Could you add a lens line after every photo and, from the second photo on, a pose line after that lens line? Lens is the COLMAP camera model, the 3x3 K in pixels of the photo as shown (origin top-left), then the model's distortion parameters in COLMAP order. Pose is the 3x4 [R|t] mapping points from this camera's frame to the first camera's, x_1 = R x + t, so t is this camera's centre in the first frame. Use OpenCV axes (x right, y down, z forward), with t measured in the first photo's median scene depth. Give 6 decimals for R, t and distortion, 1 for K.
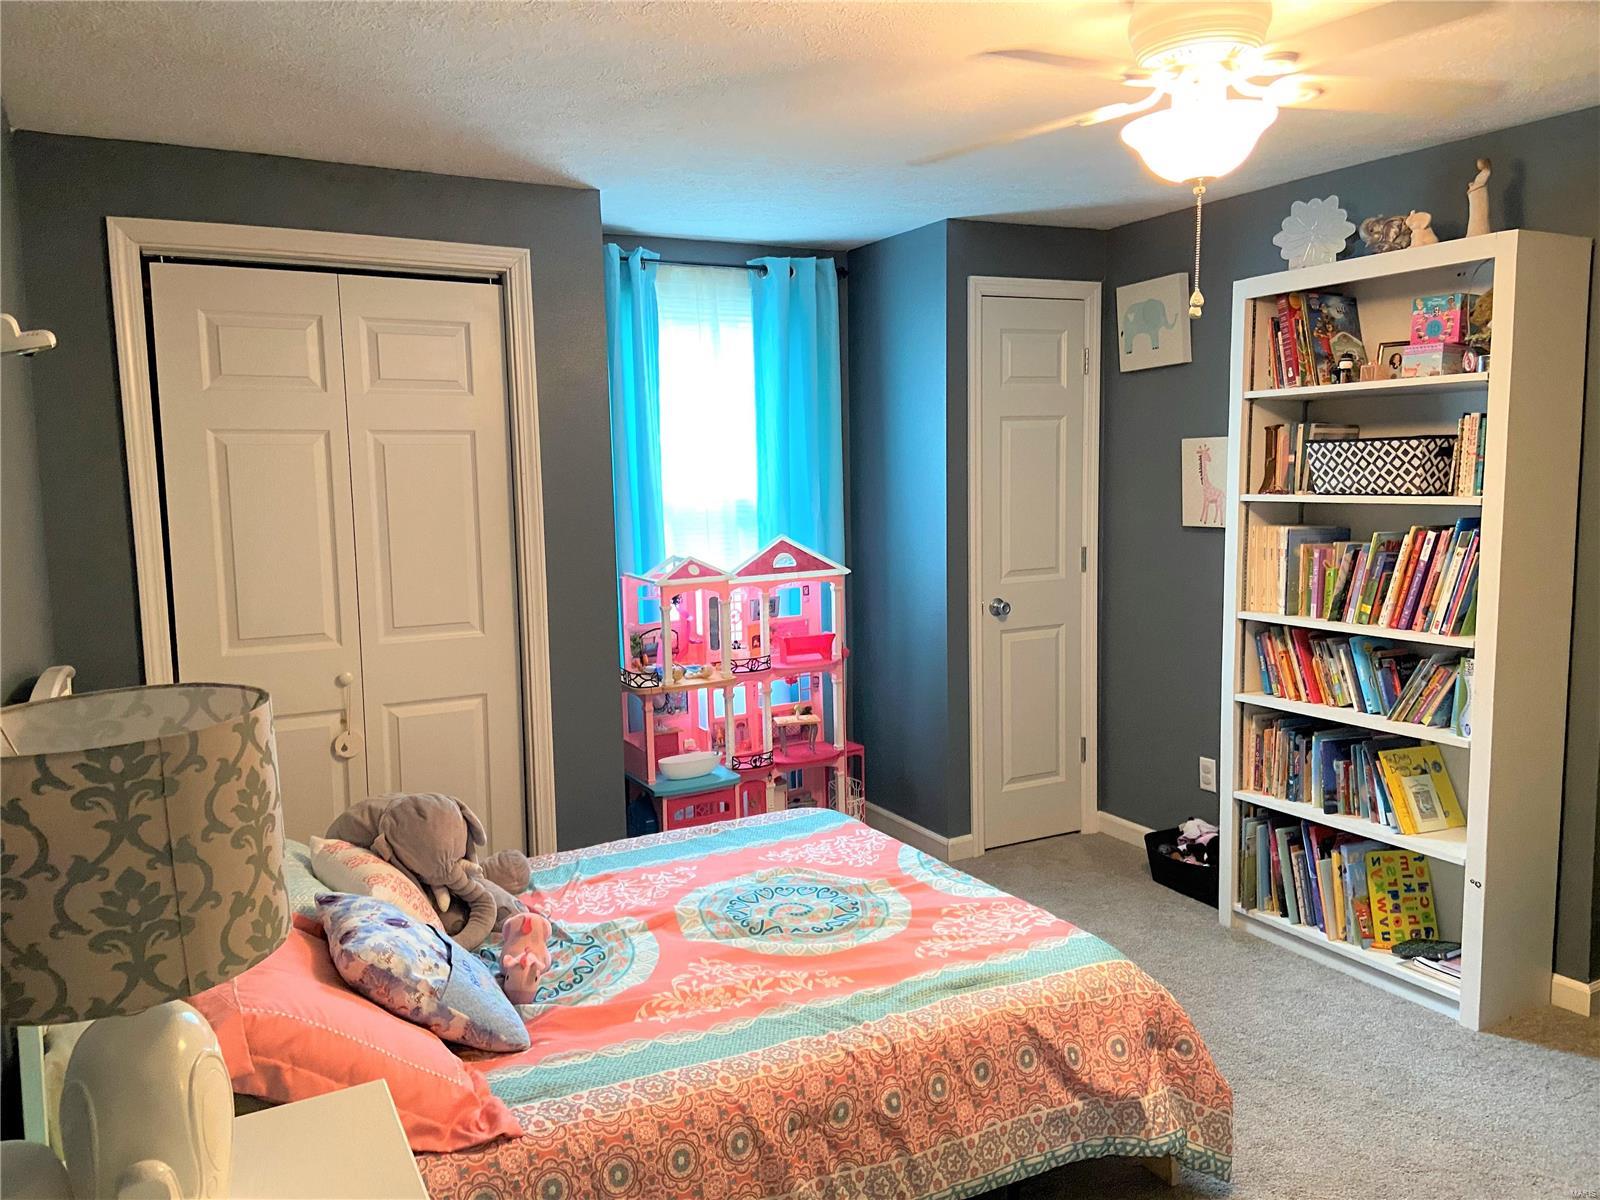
lens RADIAL K [[1209.3, 0, 800.8], [0, 1209.3, 590.7], [0, 0, 1]] dist [0.073076, -0.002596]
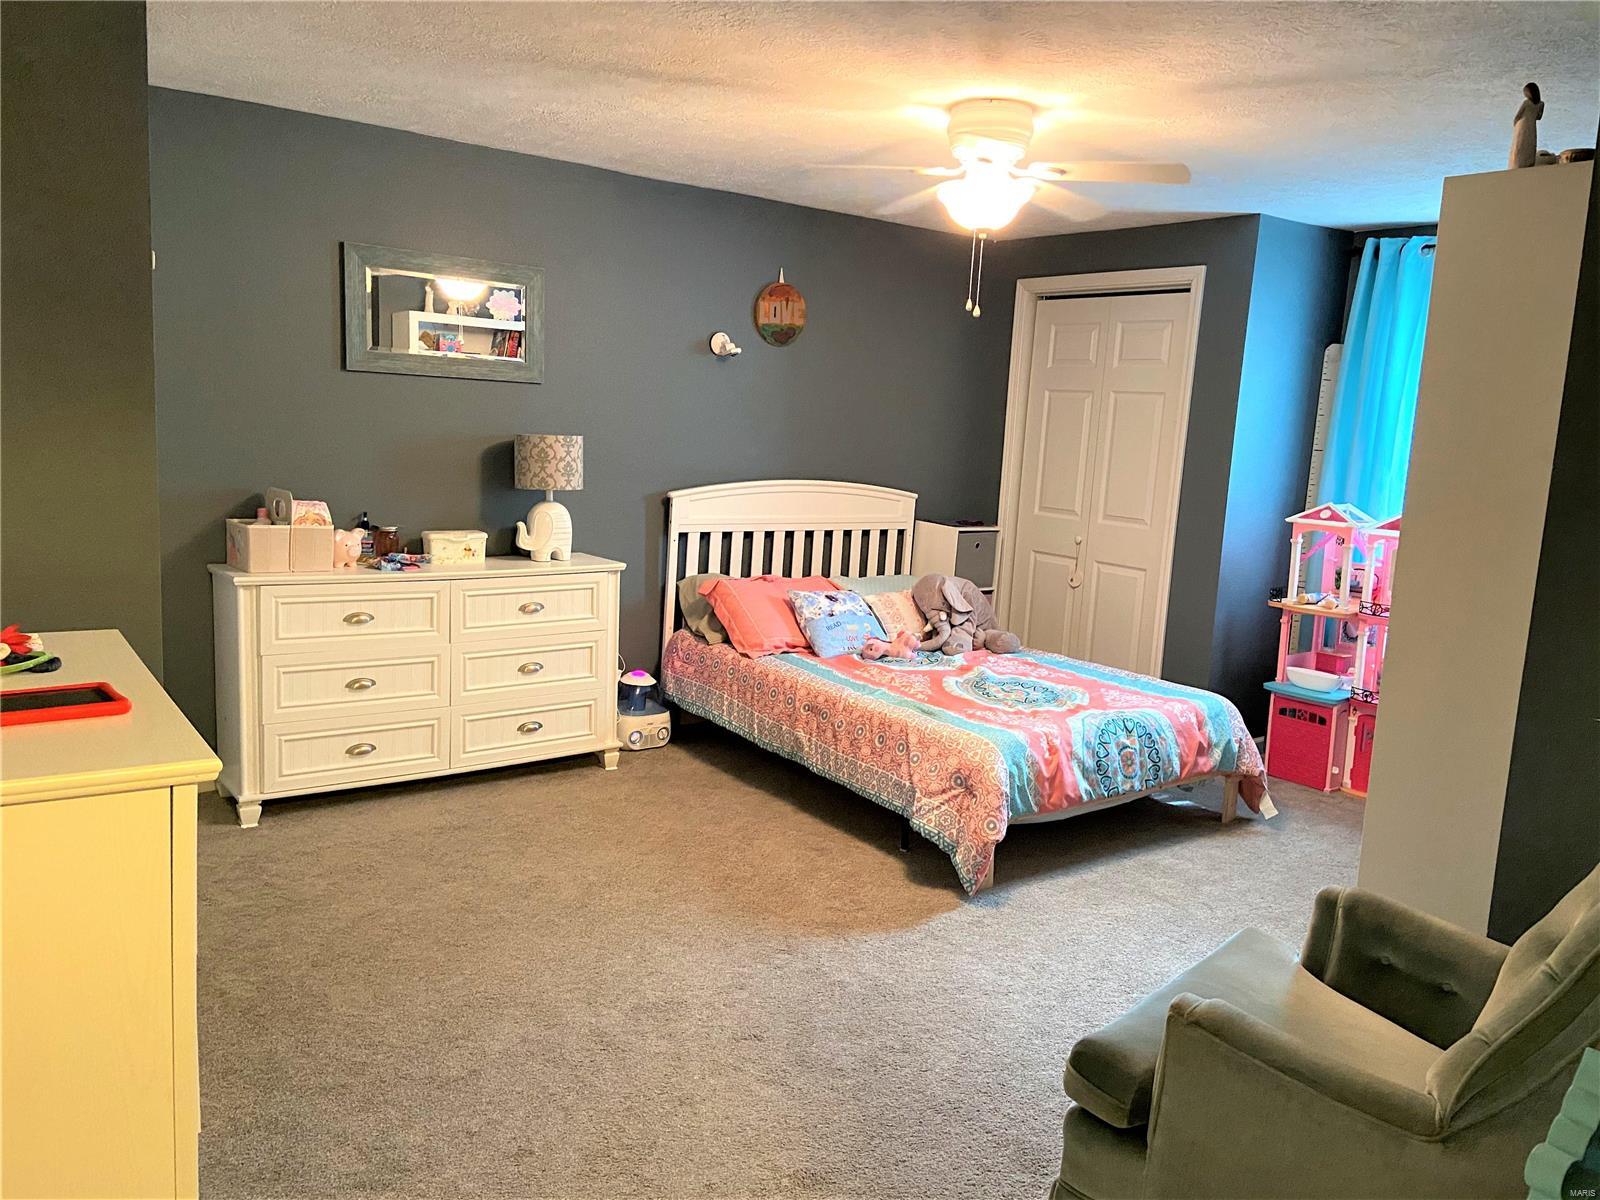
lens RADIAL K [[1209.3, 0, 800.8], [0, 1209.3, 590.7], [0, 0, 1]] dist [0.073076, -0.002596]
pose [[0.133425, 0.171135, -0.976171, 1.830531], [-0.159872, 0.975795, 0.149218, -0.072576], [0.978079, 0.136153, 0.157555, 0.561307]]
